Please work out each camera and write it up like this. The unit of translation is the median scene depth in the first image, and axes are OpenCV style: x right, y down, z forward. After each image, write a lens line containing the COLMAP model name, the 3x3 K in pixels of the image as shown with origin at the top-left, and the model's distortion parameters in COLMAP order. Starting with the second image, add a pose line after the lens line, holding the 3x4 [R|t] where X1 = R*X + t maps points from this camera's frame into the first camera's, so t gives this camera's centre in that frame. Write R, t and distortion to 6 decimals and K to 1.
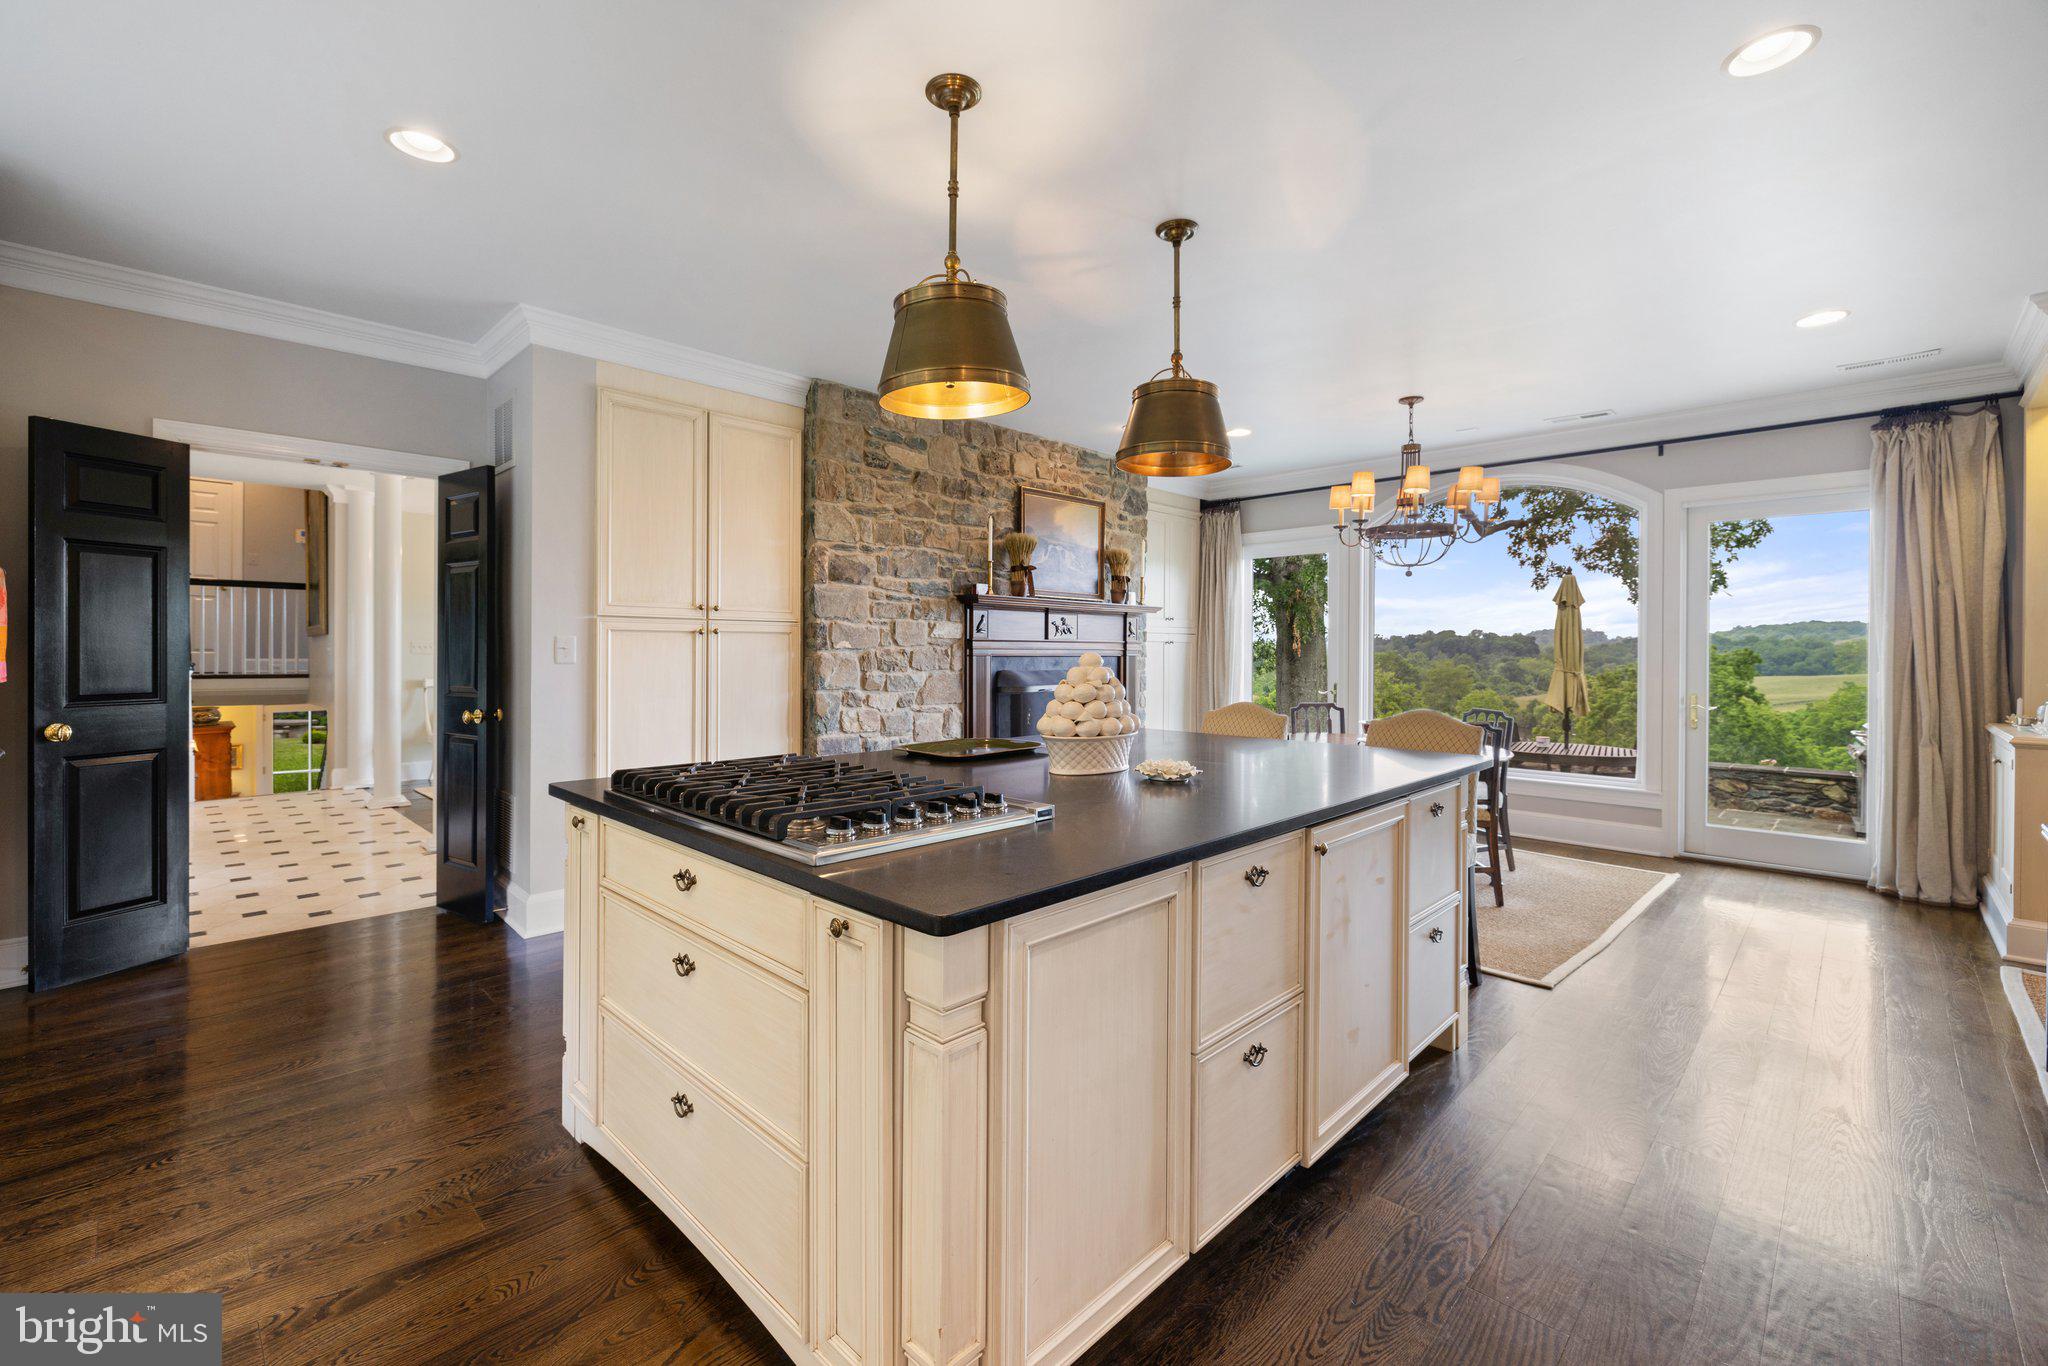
lens RADIAL K [[861.5, 0, 1015.5], [0, 861.5, 656.4], [0, 0, 1]] dist [-0.000721, -0.000062]
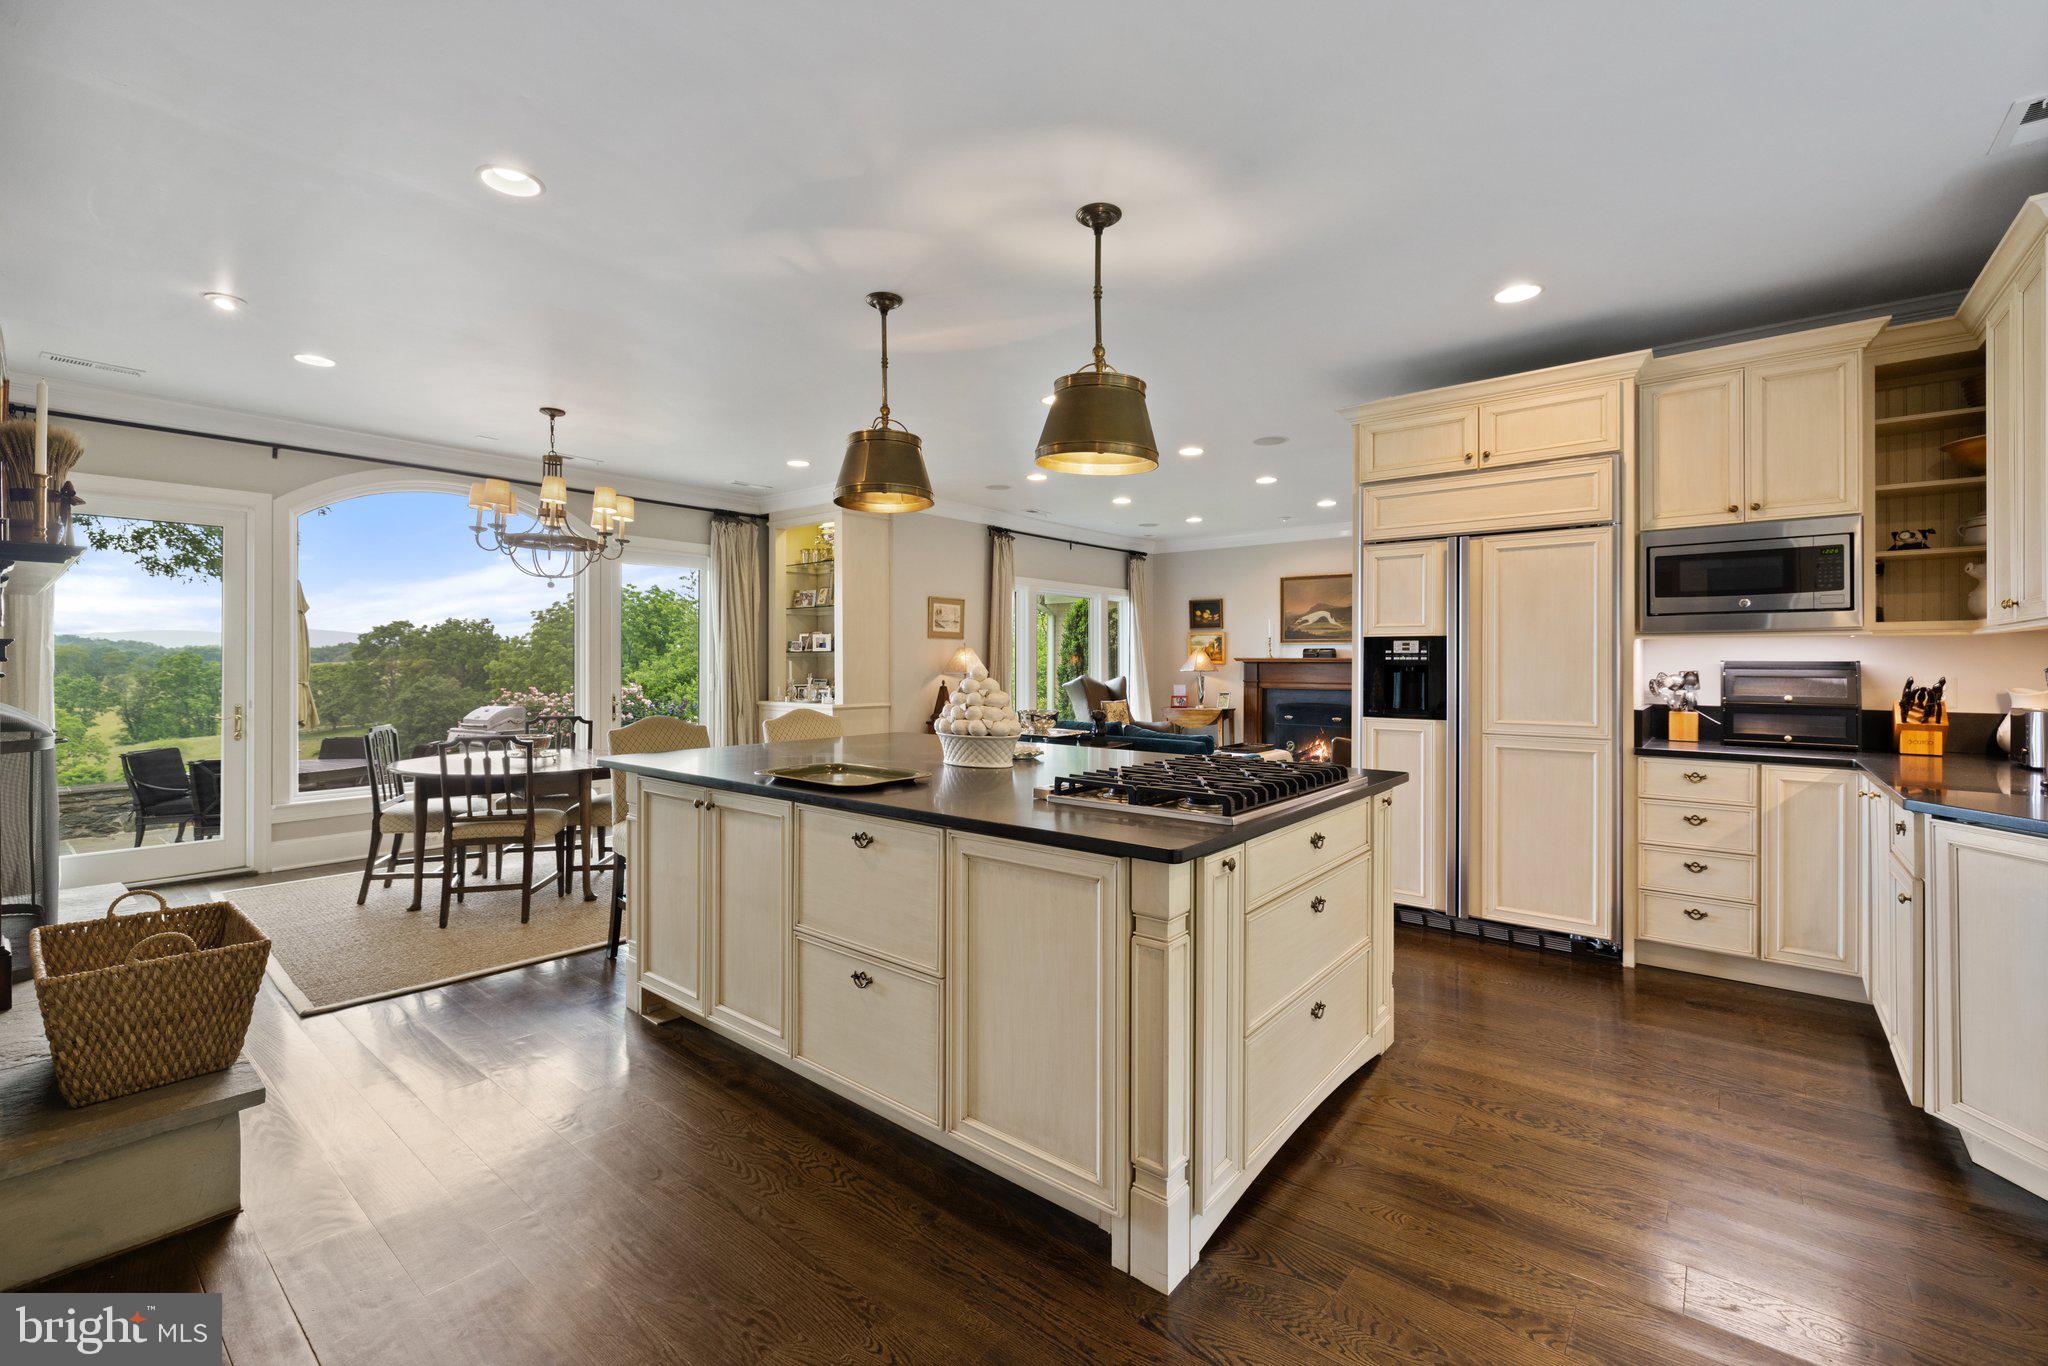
lens RADIAL K [[861.5, 0, 1015.5], [0, 861.5, 656.4], [0, 0, 1]] dist [-0.000721, -0.000062]
pose [[-0.081814, 0.000724, 0.996647, -0.660495], [0.008191, 0.999966, -0.000054, -0.009700], [-0.996614, 0.008159, -0.081817, 0.620145]]
